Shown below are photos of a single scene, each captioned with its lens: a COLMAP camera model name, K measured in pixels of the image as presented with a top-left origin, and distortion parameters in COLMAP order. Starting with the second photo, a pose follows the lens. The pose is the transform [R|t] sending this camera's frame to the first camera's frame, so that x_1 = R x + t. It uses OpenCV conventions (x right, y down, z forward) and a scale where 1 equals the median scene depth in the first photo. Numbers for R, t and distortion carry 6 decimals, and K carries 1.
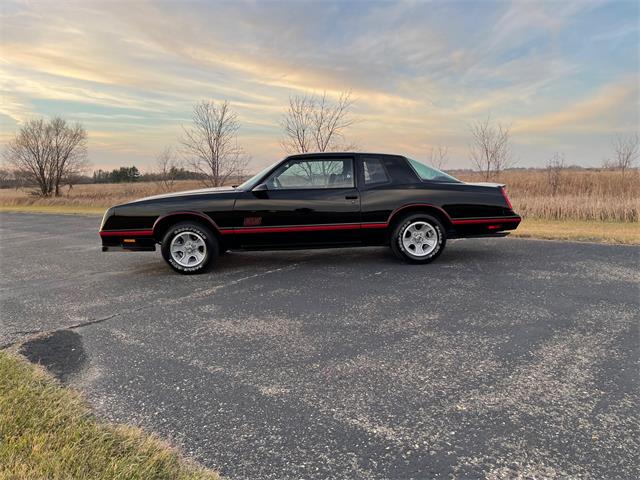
lens RADIAL K [[489.4, 0, 325.3], [0, 489.4, 237.3], [0, 0, 1]] dist [0.095682, -0.128852]
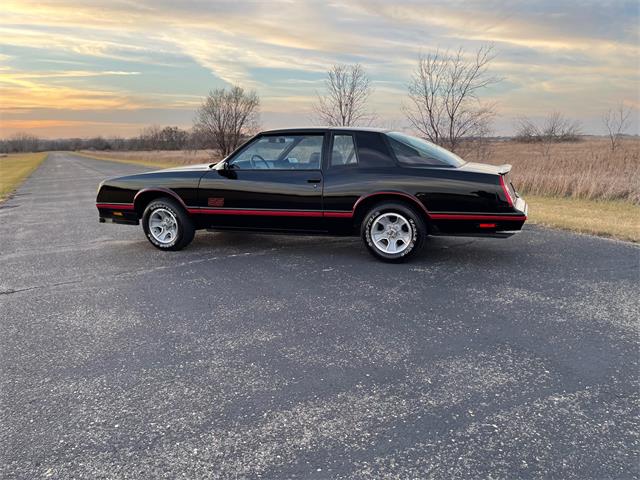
lens RADIAL K [[489.4, 0, 325.3], [0, 489.4, 237.3], [0, 0, 1]] dist [0.095682, -0.128852]
pose [[0.927999, 0.081657, -0.363525, 0.392587], [-0.054215, 0.994898, 0.085081, -0.055420], [0.368618, -0.059246, 0.927691, 0.177847]]
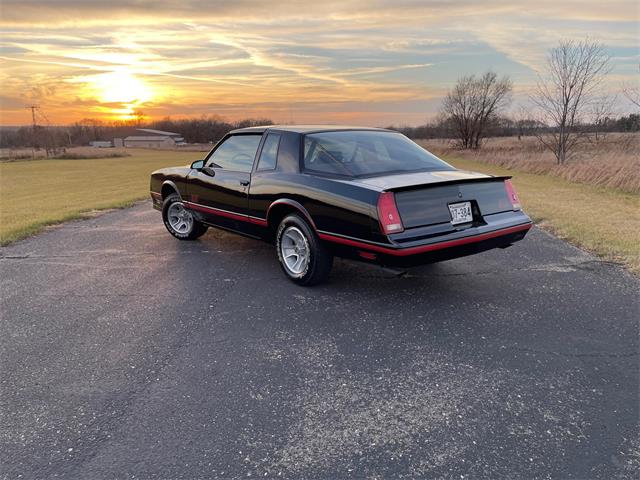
lens RADIAL K [[486.1, 0, 320.0], [0, 486.1, 240.0], [0, 0, 1]] dist [-0.003097, -0.000246]
pose [[0.570753, 0.188261, -0.799249, 0.783012], [-0.096557, 0.981997, 0.162354, -0.131607], [0.815425, -0.015491, 0.578656, 0.613228]]
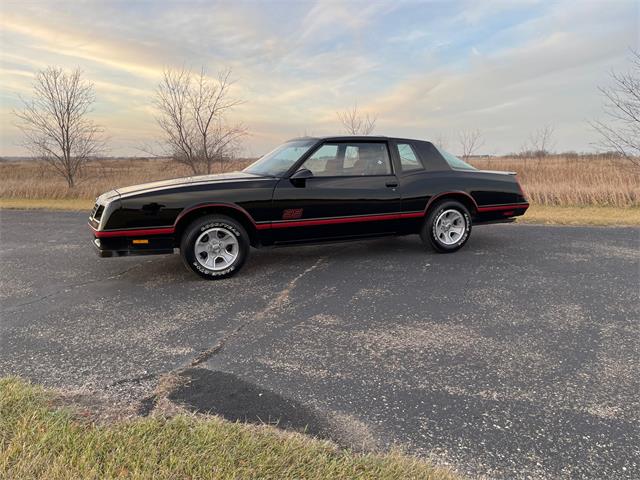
lens RADIAL K [[489.4, 0, 325.3], [0, 489.4, 237.3], [0, 0, 1]] dist [0.095682, -0.128852]
pose [[0.934608, -0.040197, 0.353401, -0.390344], [0.029835, 0.998952, 0.034721, -0.018070], [-0.354426, -0.021907, 0.934827, 0.164820]]
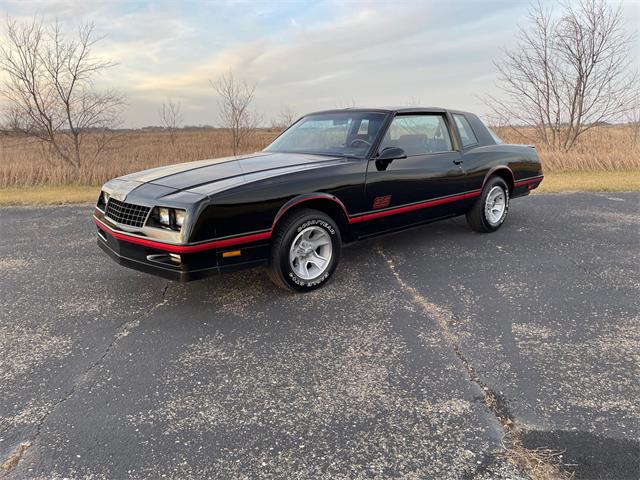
lens RADIAL K [[489.4, 0, 325.3], [0, 489.4, 237.3], [0, 0, 1]] dist [0.095682, -0.128852]
pose [[0.761457, -0.132242, 0.634583, -0.659482], [0.080826, 0.990699, 0.109469, -0.064492], [-0.643157, -0.032065, 0.765063, 0.482648]]
